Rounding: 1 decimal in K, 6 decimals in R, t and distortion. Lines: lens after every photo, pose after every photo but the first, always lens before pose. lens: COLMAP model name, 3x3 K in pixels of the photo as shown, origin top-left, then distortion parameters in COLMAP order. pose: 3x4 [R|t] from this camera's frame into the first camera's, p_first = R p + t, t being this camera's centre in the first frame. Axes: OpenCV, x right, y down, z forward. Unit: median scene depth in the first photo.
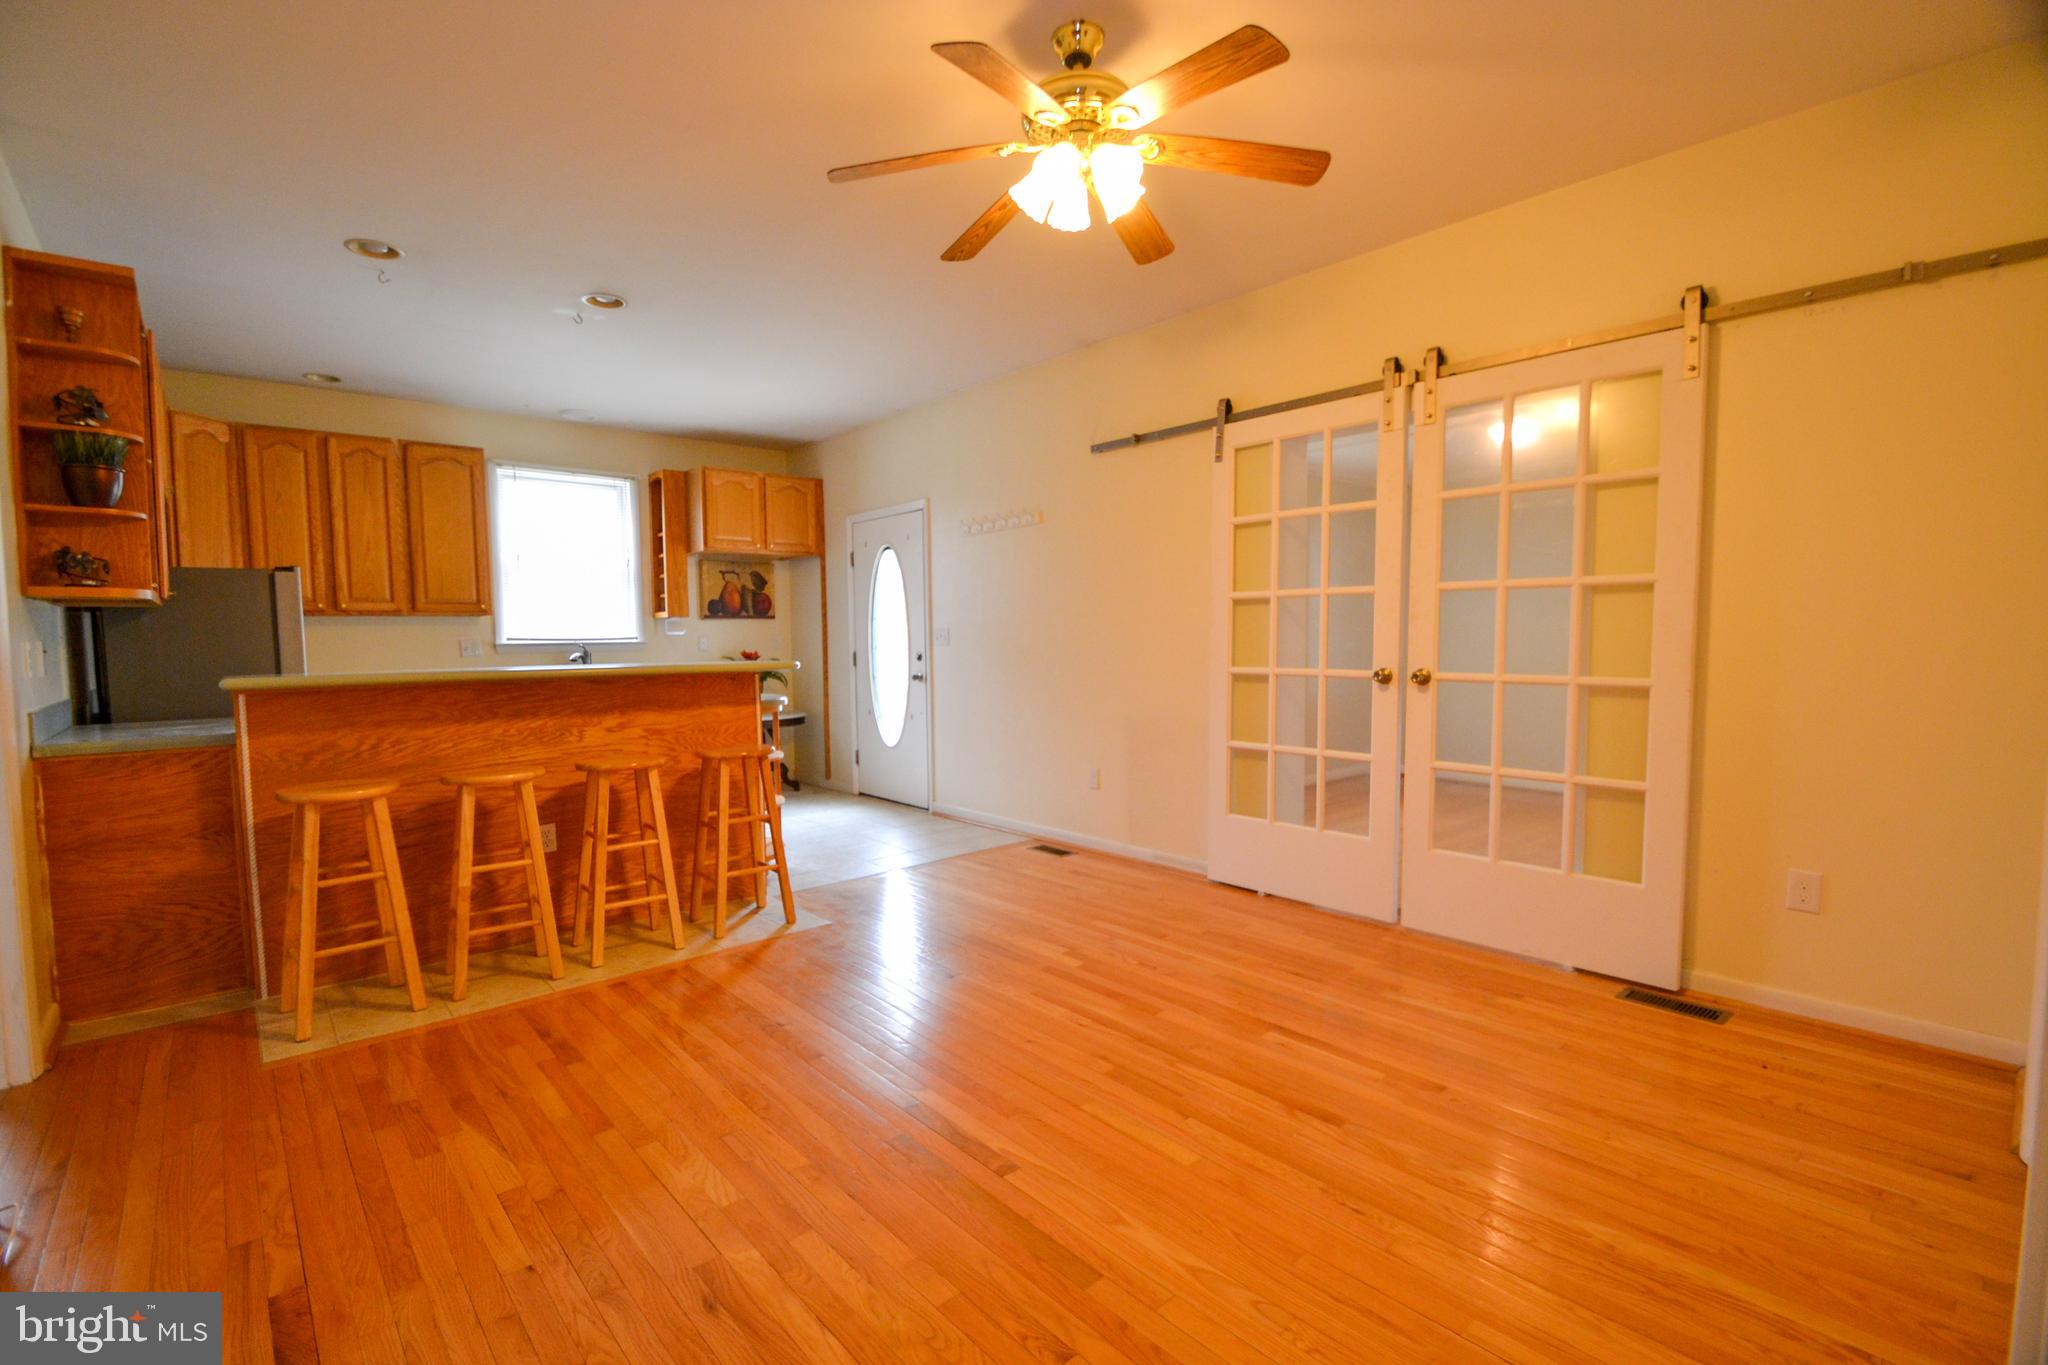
lens RADIAL K [[923.6, 0, 1014.6], [0, 923.6, 695.1], [0, 0, 1]] dist [-0.005493, -0.002050]
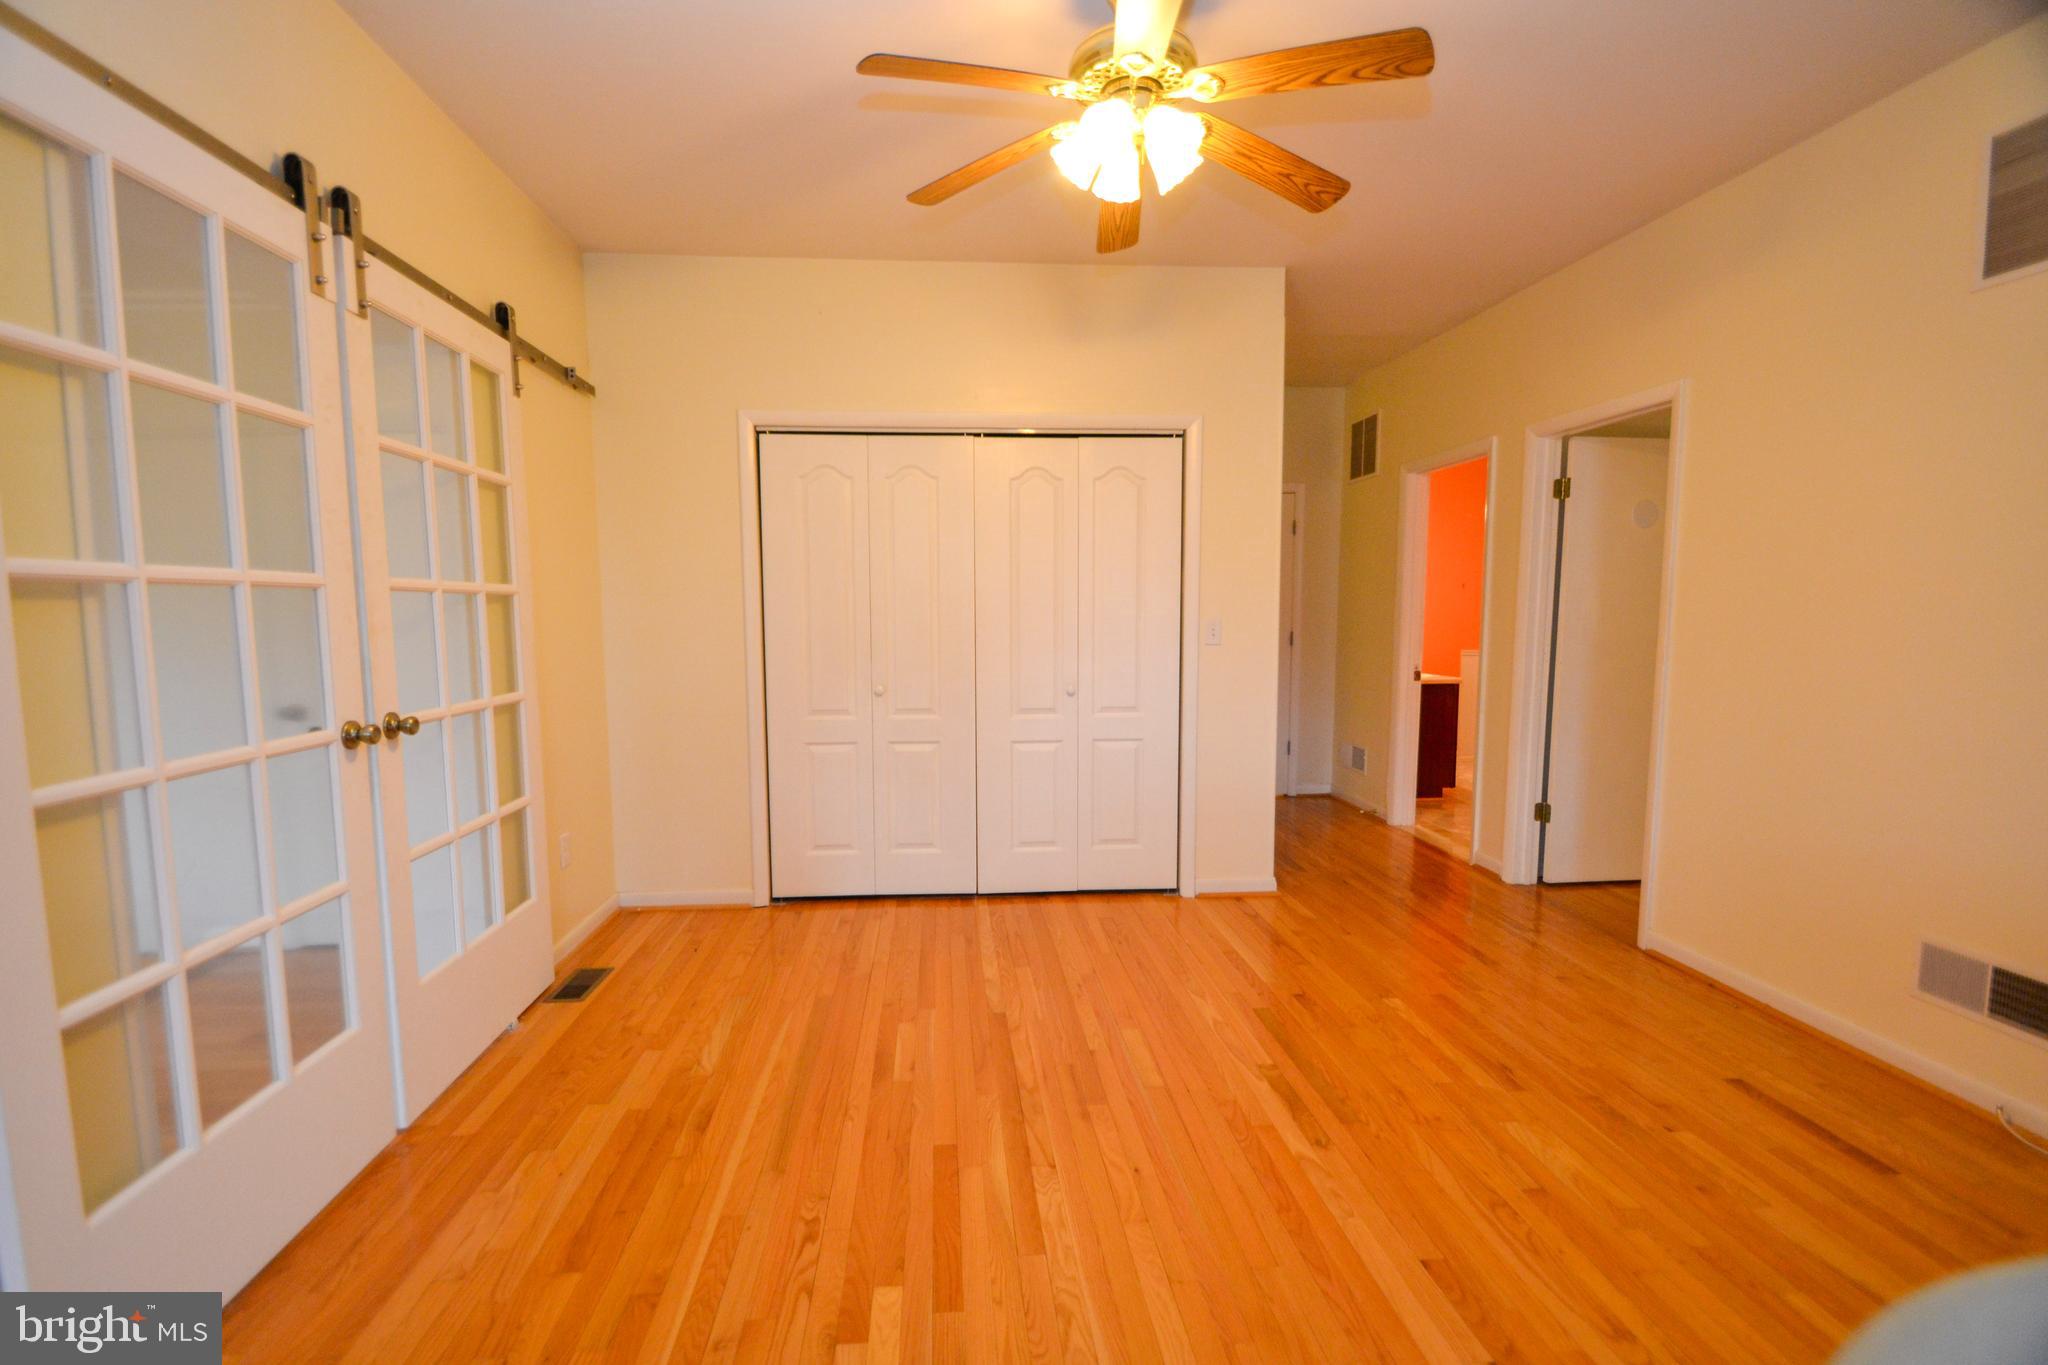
lens RADIAL K [[923.6, 0, 1009.1], [0, 923.6, 682.2], [0, 0, 1]] dist [-0.005493, -0.002050]
pose [[-0.798185, -0.036485, 0.601306, -0.322091], [0.053978, 0.989818, 0.131710, -0.128652], [-0.599989, 0.137587, -0.788088, 1.481235]]
